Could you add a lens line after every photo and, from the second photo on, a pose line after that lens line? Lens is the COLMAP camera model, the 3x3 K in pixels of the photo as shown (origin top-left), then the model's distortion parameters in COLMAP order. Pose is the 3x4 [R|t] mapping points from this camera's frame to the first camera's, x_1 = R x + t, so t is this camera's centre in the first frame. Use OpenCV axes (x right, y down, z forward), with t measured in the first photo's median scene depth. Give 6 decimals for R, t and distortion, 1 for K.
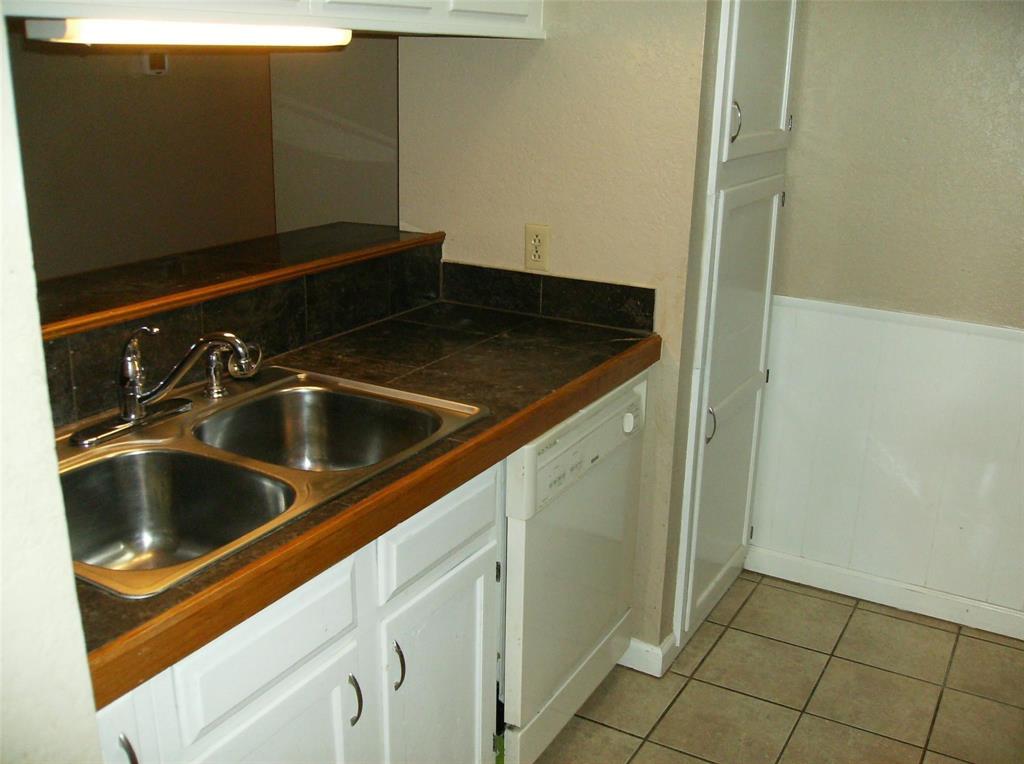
lens RADIAL K [[1015.6, 0, 512.4], [0, 1015.6, 382.4], [0, 0, 1]] dist [-0.094239, 0.000000]
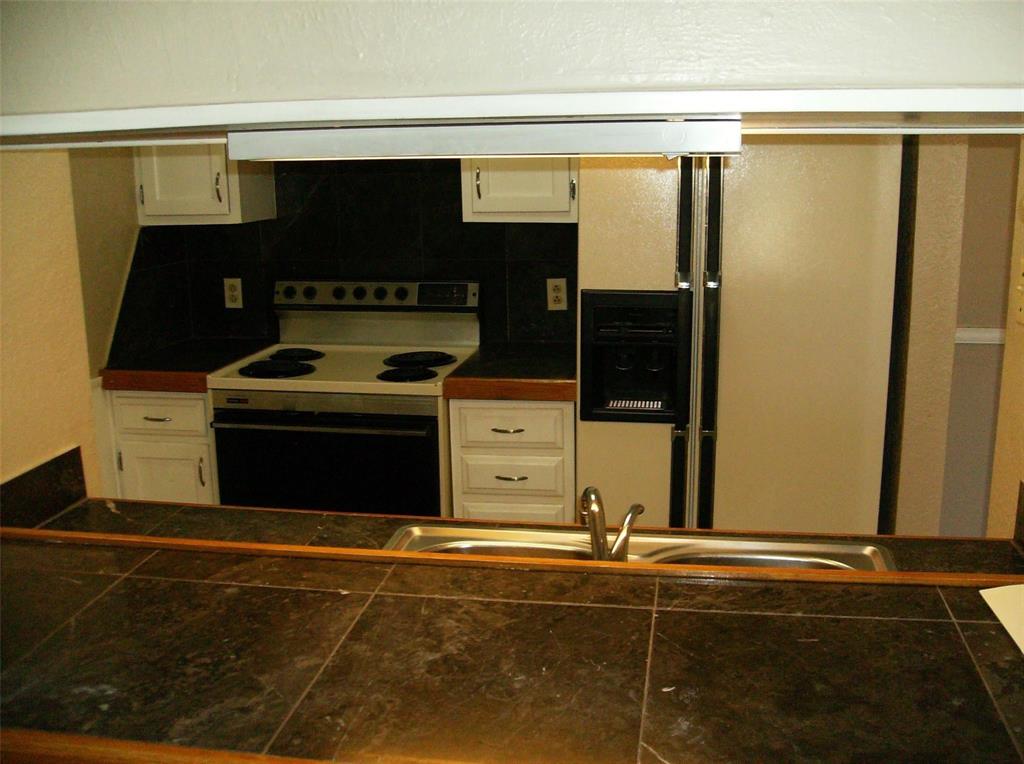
lens RADIAL K [[1015.6, 0, 518.0], [0, 1015.6, 382.0], [0, 0, 1]] dist [-0.094239, 0.000000]
pose [[-0.340850, -0.226927, 0.912319, -0.725921], [0.293569, 0.896211, 0.332600, -0.308970], [-0.893106, 0.381195, -0.238855, 0.858114]]
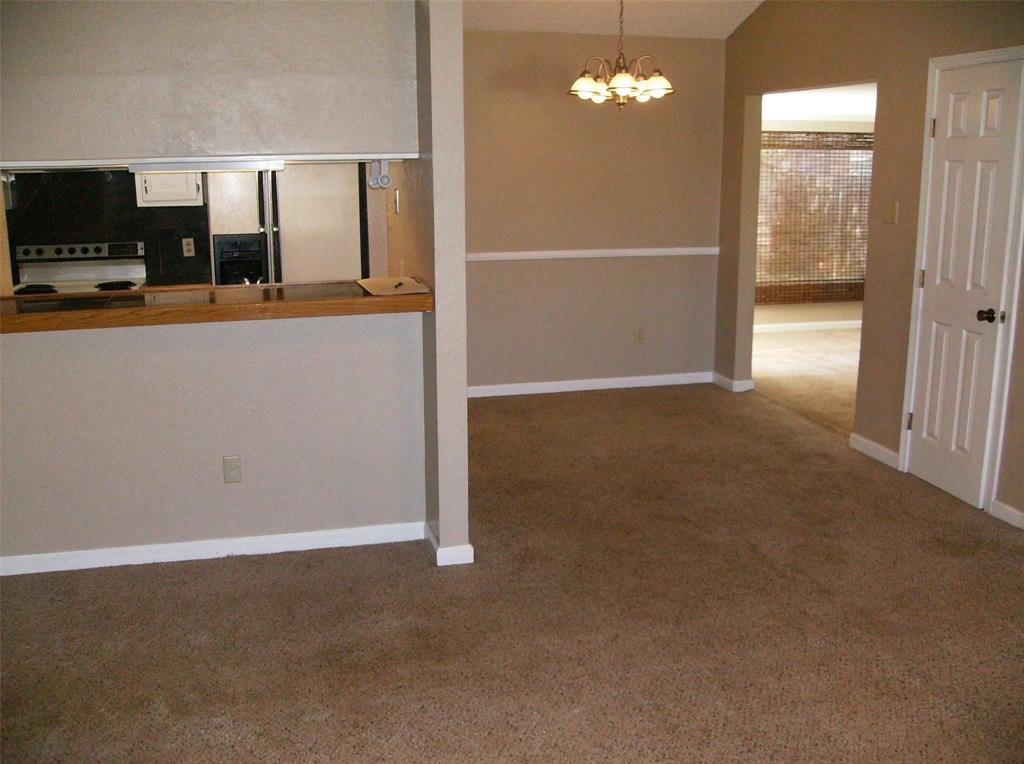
lens RADIAL K [[1015.6, 0, 511.2], [0, 1015.6, 381.5], [0, 0, 1]] dist [-0.094239, 0.000000]
pose [[-0.696448, -0.174238, 0.696133, -1.271422], [0.207774, 0.879563, 0.428017, -0.429211], [-0.686870, 0.442730, -0.576368, 1.169613]]
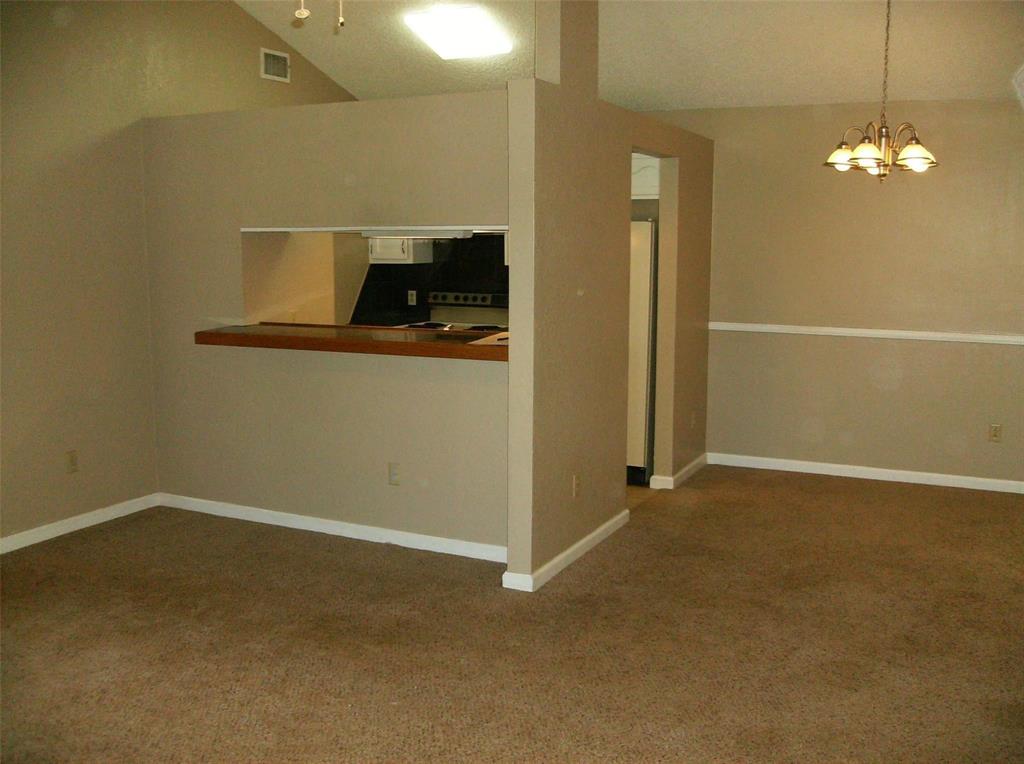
lens RADIAL K [[1015.6, 0, 512.4], [0, 1015.6, 381.2], [0, 0, 1]] dist [-0.094239, 0.000000]
pose [[-0.066732, -0.172653, 0.982719, -1.562389], [0.302511, 0.935055, 0.184822, -0.304387], [-0.950807, 0.309617, -0.010169, 0.748345]]
